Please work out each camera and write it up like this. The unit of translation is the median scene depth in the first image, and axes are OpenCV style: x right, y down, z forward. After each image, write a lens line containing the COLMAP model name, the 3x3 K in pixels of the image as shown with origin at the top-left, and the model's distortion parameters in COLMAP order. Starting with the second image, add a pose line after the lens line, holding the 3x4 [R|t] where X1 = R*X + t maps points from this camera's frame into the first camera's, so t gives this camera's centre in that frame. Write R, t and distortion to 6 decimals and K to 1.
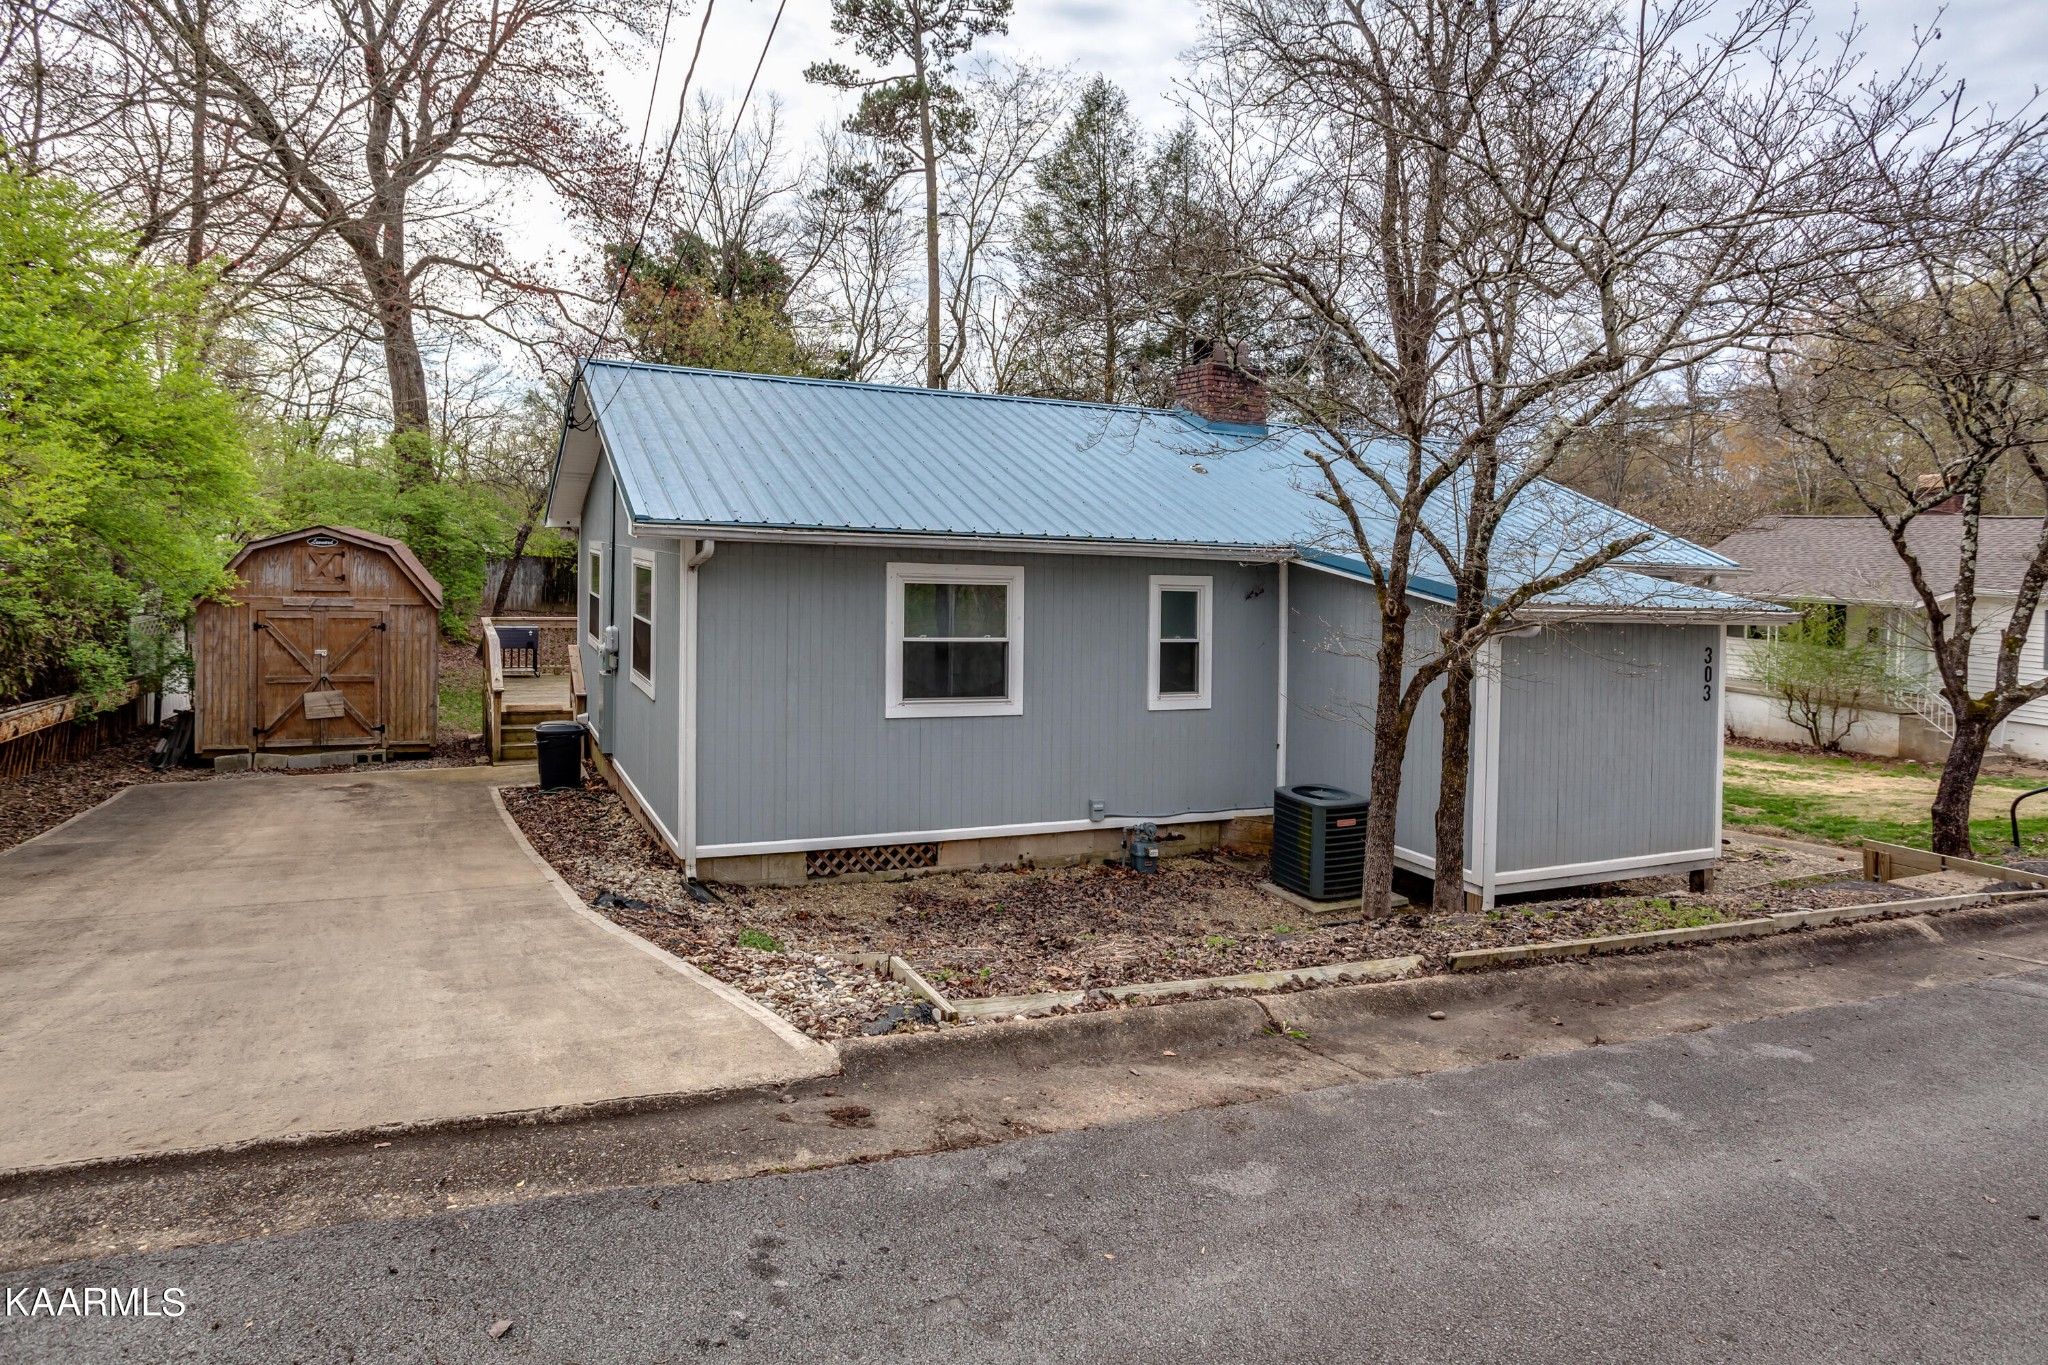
lens RADIAL K [[1032.8, 0, 1019.2], [0, 1032.8, 613.9], [0, 0, 1]] dist [-0.035447, 0.011362]
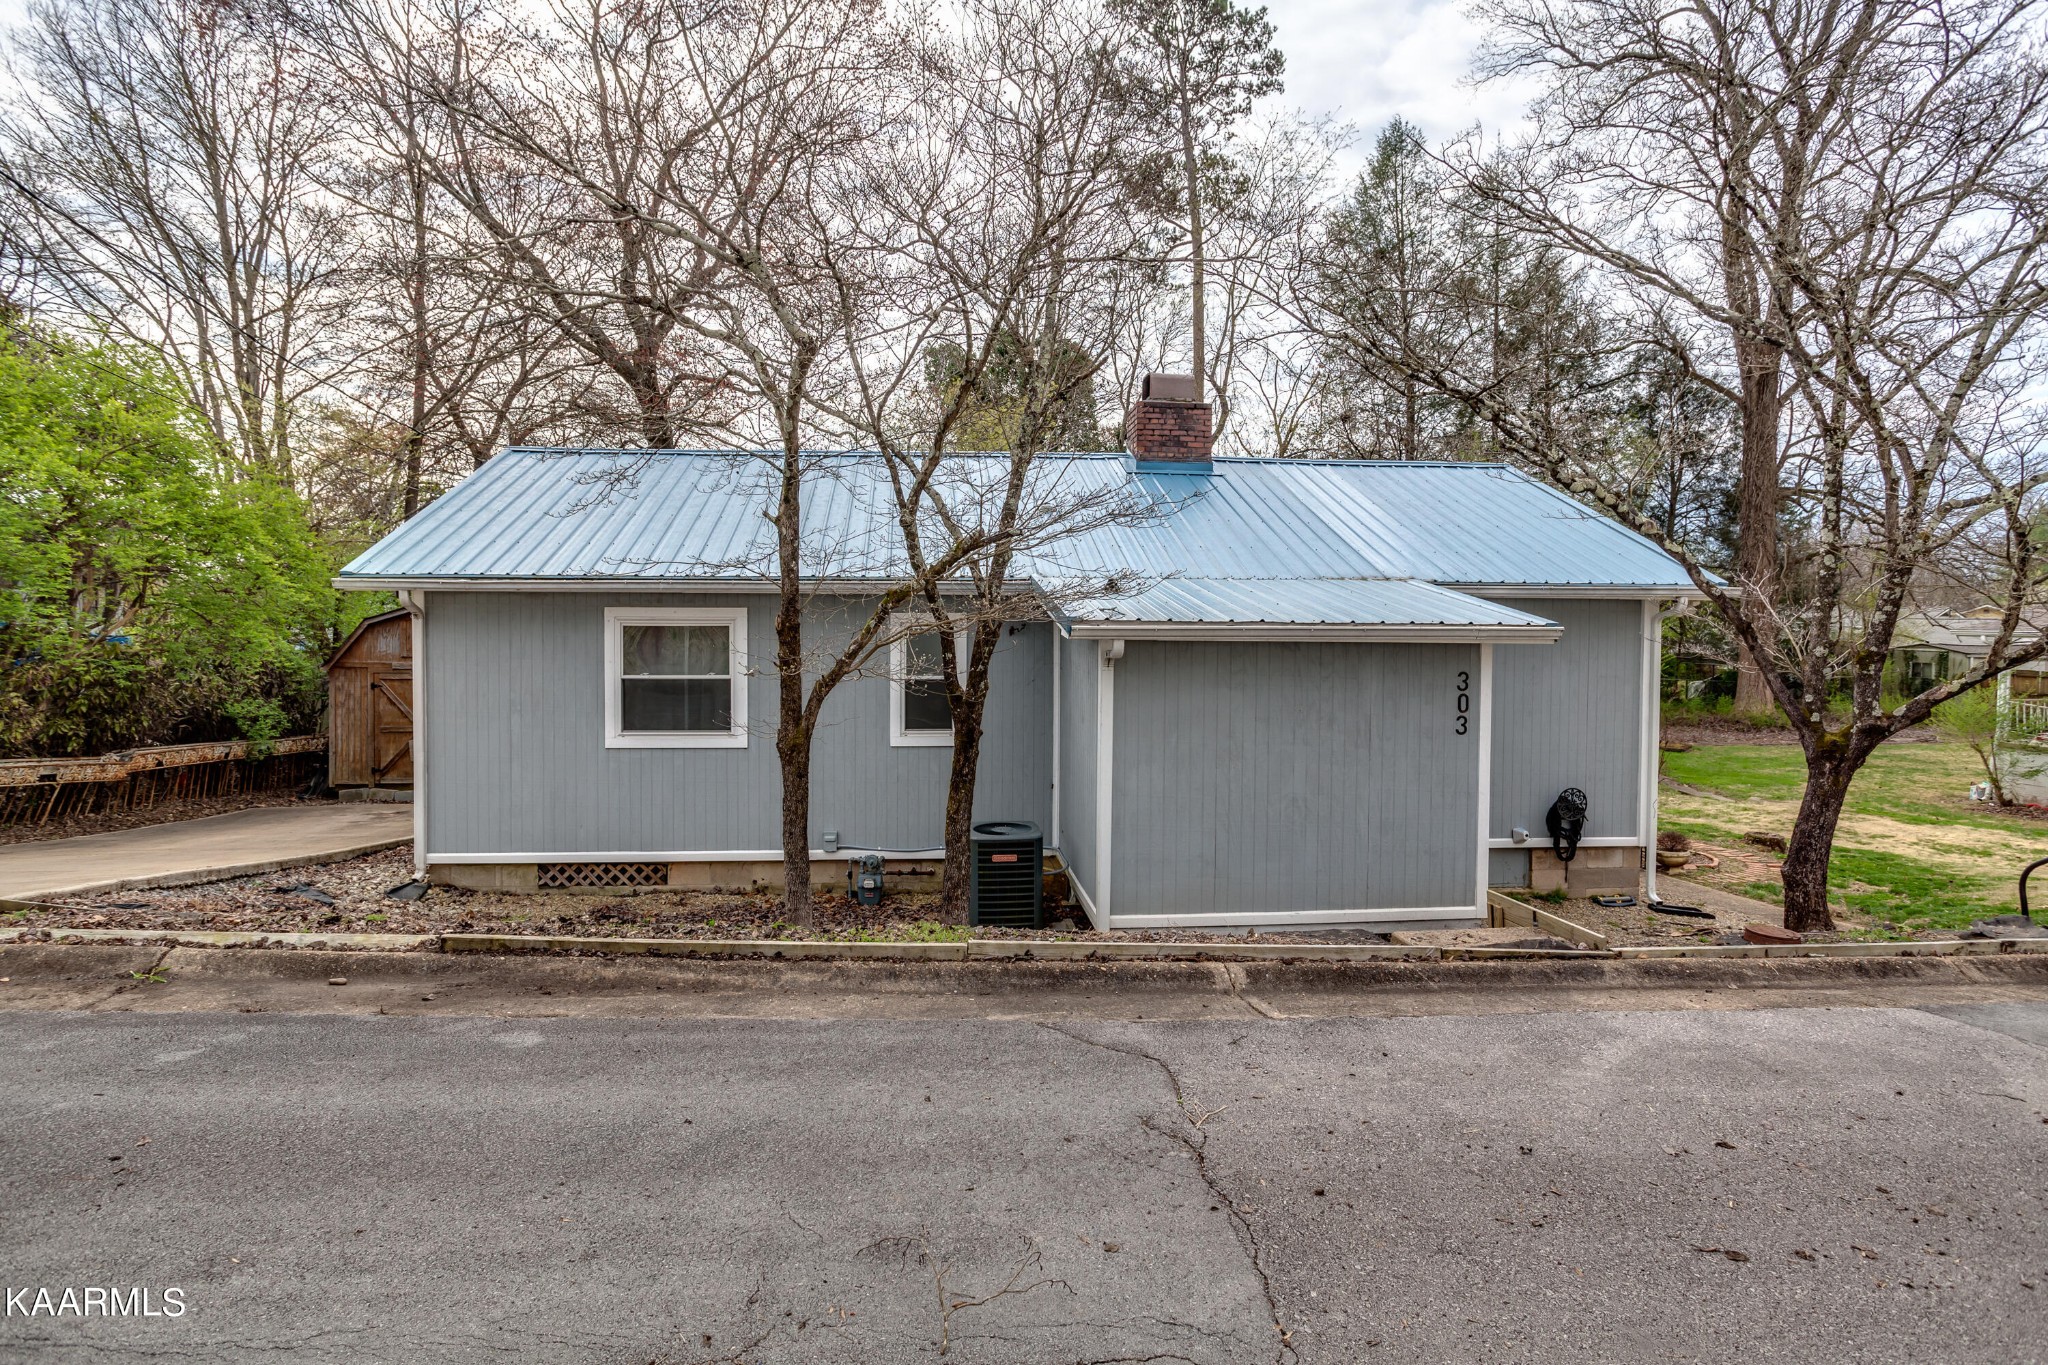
lens RADIAL K [[1018.1, 0, 1024.0], [0, 1018.1, 682.5], [0, 0, 1]] dist [-0.046842, 0.035779]
pose [[0.957981, -0.015161, -0.286430, 0.544485], [0.014634, 0.999885, -0.003981, 0.036903], [0.286458, -0.000378, 0.958093, 0.077021]]
